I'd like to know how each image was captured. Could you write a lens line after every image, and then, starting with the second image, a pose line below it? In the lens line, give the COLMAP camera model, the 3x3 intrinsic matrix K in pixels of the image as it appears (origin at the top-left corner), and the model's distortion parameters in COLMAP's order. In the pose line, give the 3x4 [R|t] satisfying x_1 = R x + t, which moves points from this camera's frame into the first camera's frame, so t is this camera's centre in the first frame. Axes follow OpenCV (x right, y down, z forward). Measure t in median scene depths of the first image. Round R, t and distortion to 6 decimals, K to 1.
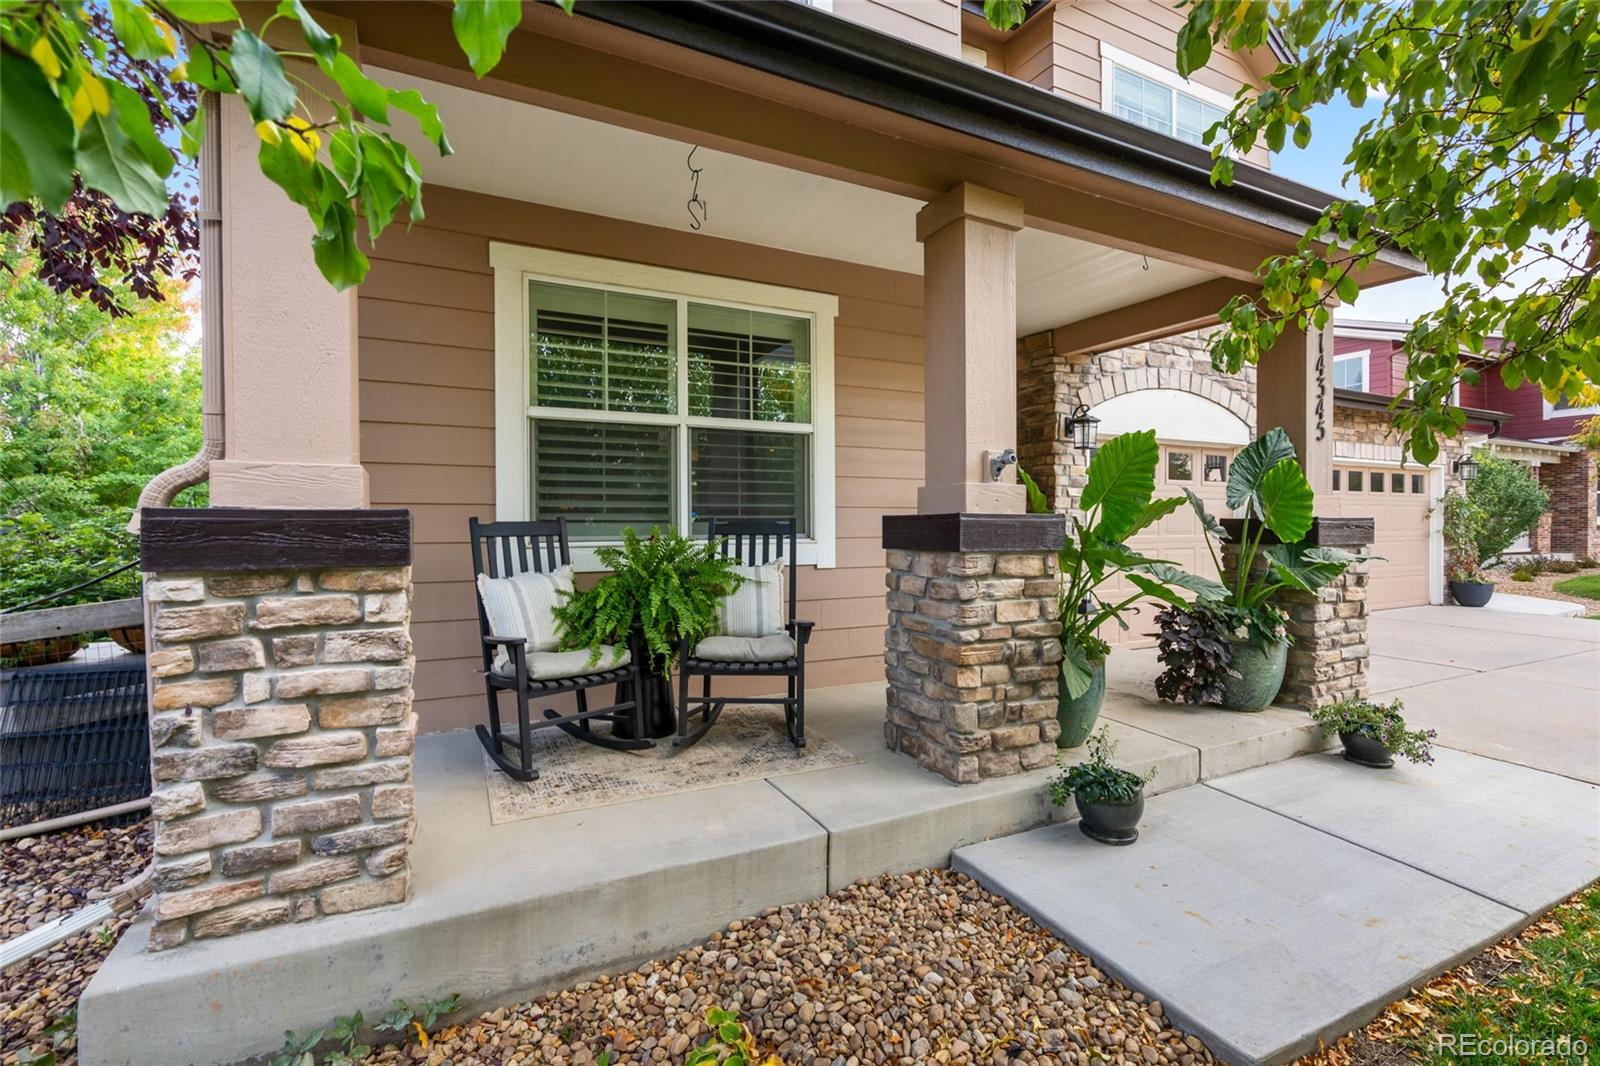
lens RADIAL K [[729.3, 0, 799.4], [0, 729.3, 532.0], [0, 0, 1]] dist [0.011340, 0.000258]
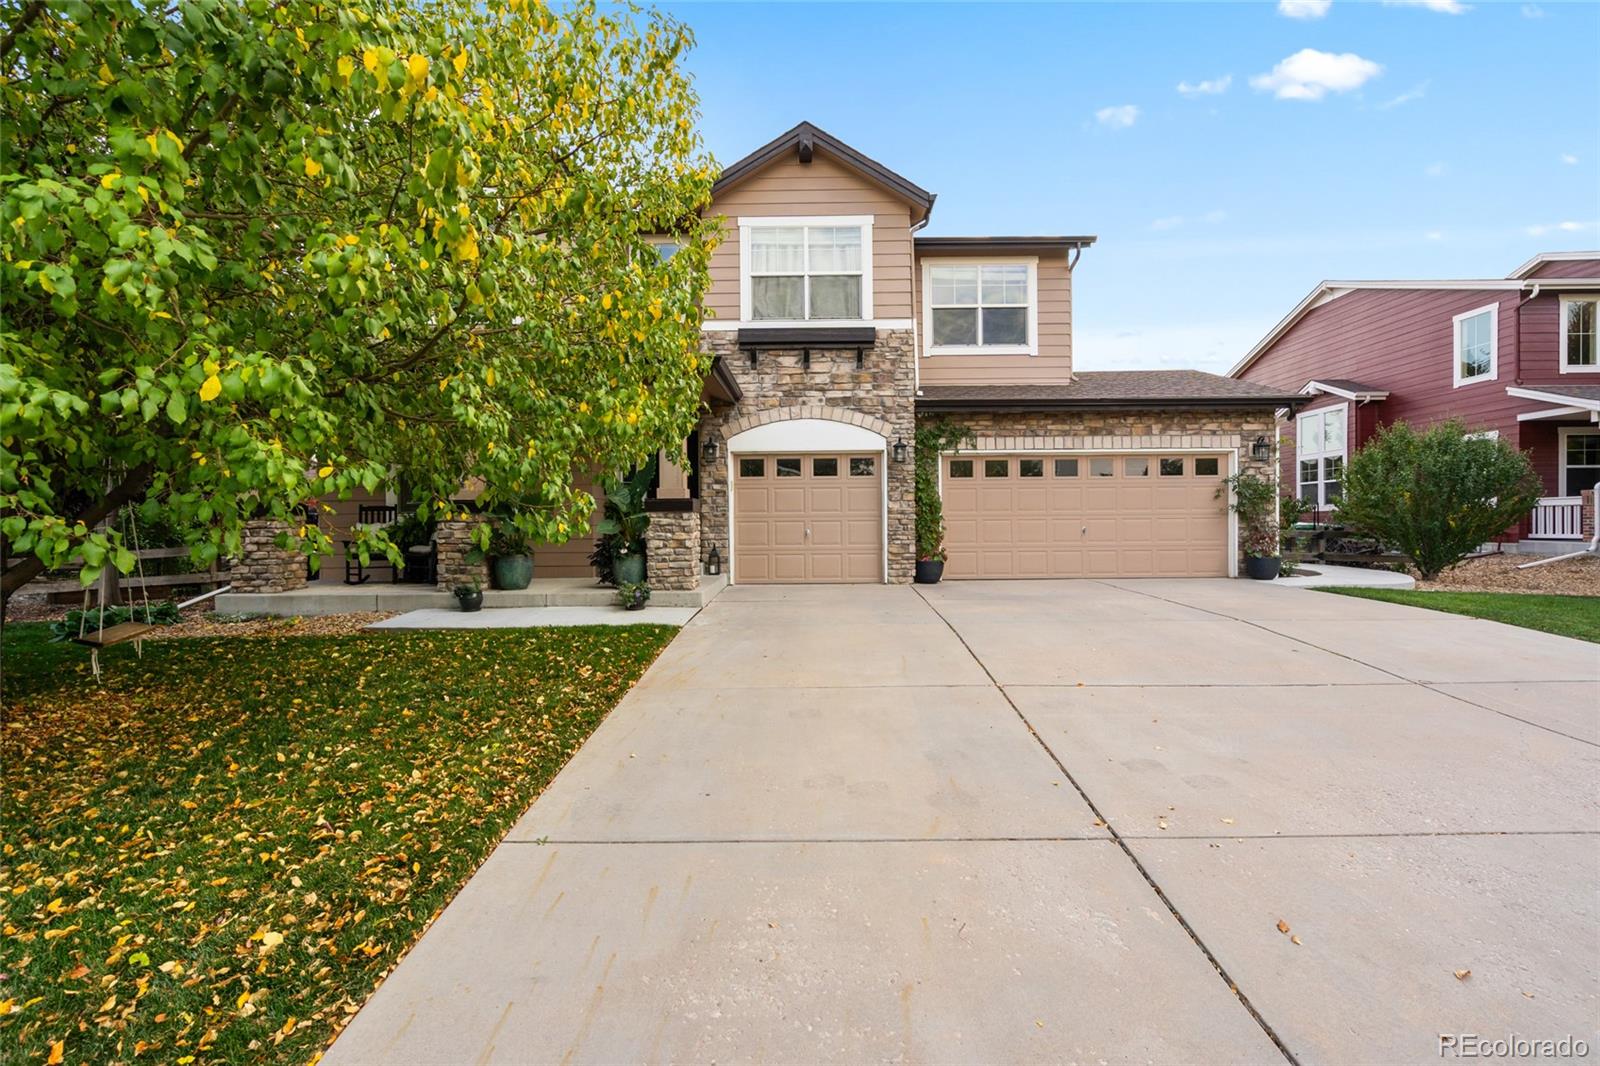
lens RADIAL K [[729.3, 0, 801.8], [0, 729.3, 529.4], [0, 0, 1]] dist [0.011340, 0.000258]
pose [[0.883133, 0.003725, -0.469109, 4.302363], [0.000016, 0.999968, 0.007970, 0.101913], [0.469124, -0.007046, 0.883104, -1.373839]]
